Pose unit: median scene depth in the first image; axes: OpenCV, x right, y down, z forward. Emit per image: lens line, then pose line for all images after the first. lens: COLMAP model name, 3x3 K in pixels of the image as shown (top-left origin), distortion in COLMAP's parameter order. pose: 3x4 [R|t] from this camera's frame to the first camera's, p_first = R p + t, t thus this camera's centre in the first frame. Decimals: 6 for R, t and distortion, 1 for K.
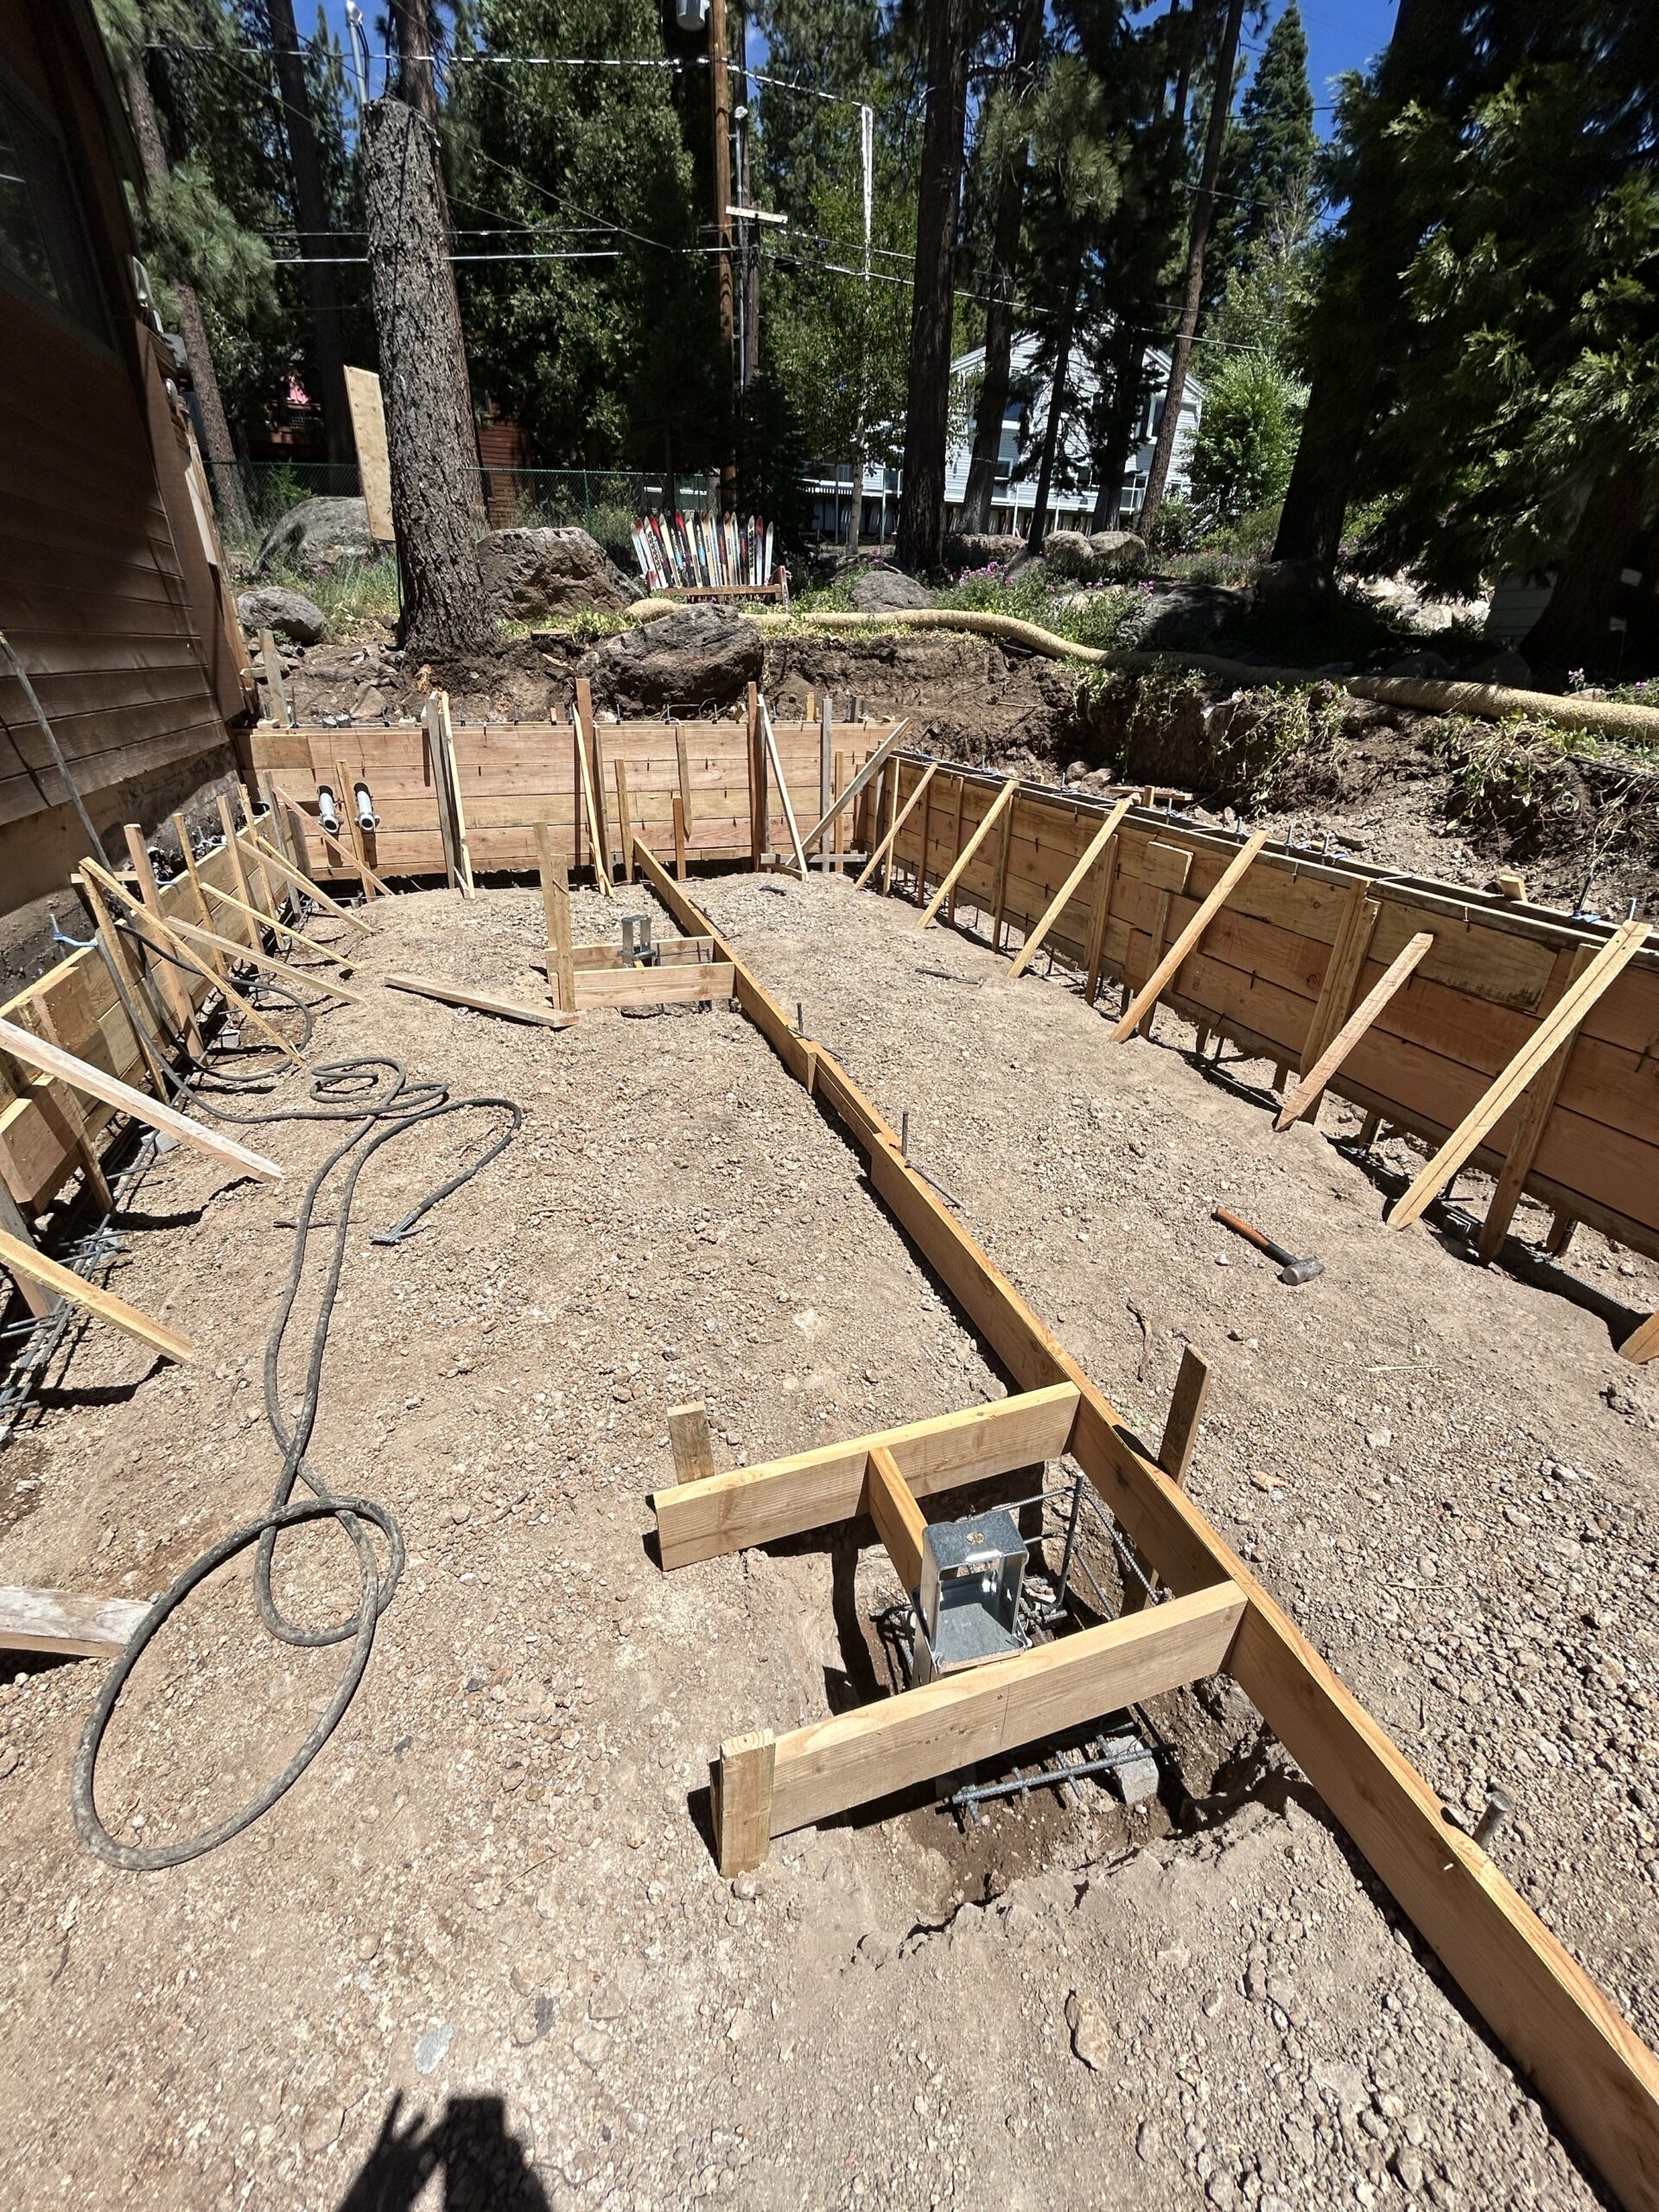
lens RADIAL K [[891.9, 0, 839.6], [0, 891.9, 1102.9], [0, 0, 1]] dist [-0.008166, -0.000128]
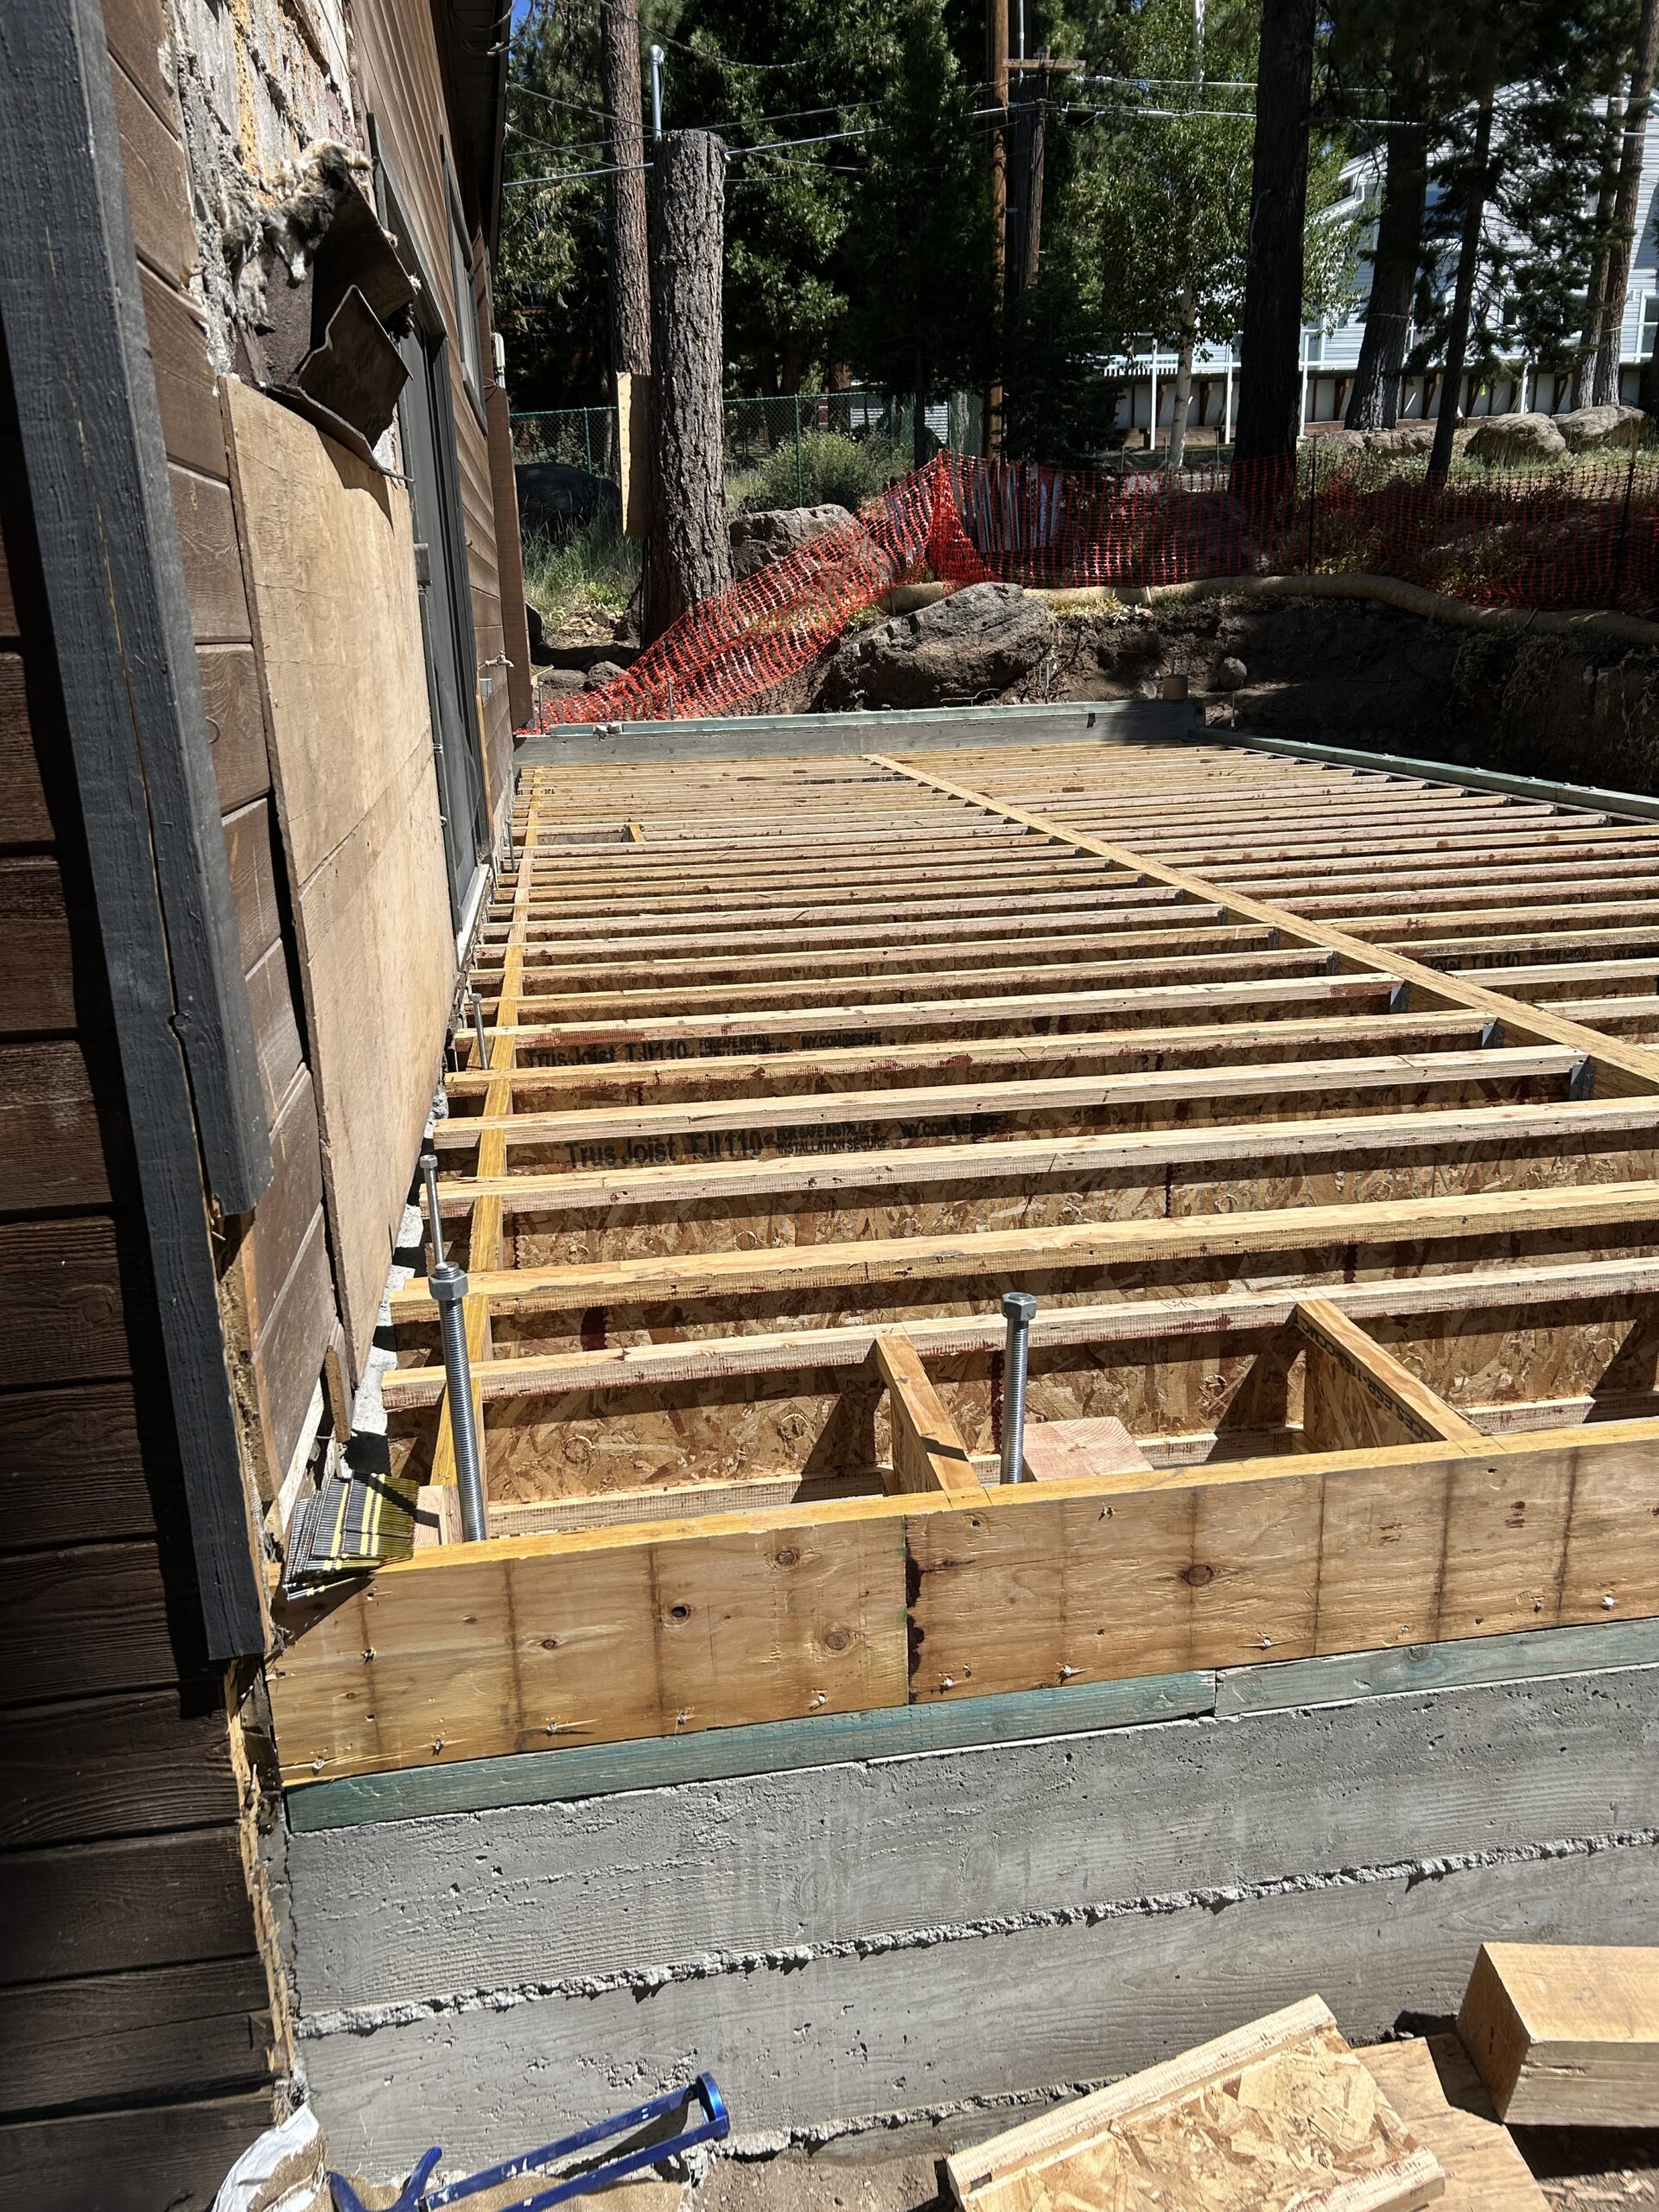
lens RADIAL K [[1661.5, 0, 824.5], [0, 1661.5, 1115.8], [0, 0, 1]] dist [0.019392, -0.033702]
pose [[0.981022, 0.009893, -0.193646, 0.011384], [-0.042529, 0.985358, -0.165111, 0.203611], [0.189177, 0.170213, 0.967078, -0.468141]]
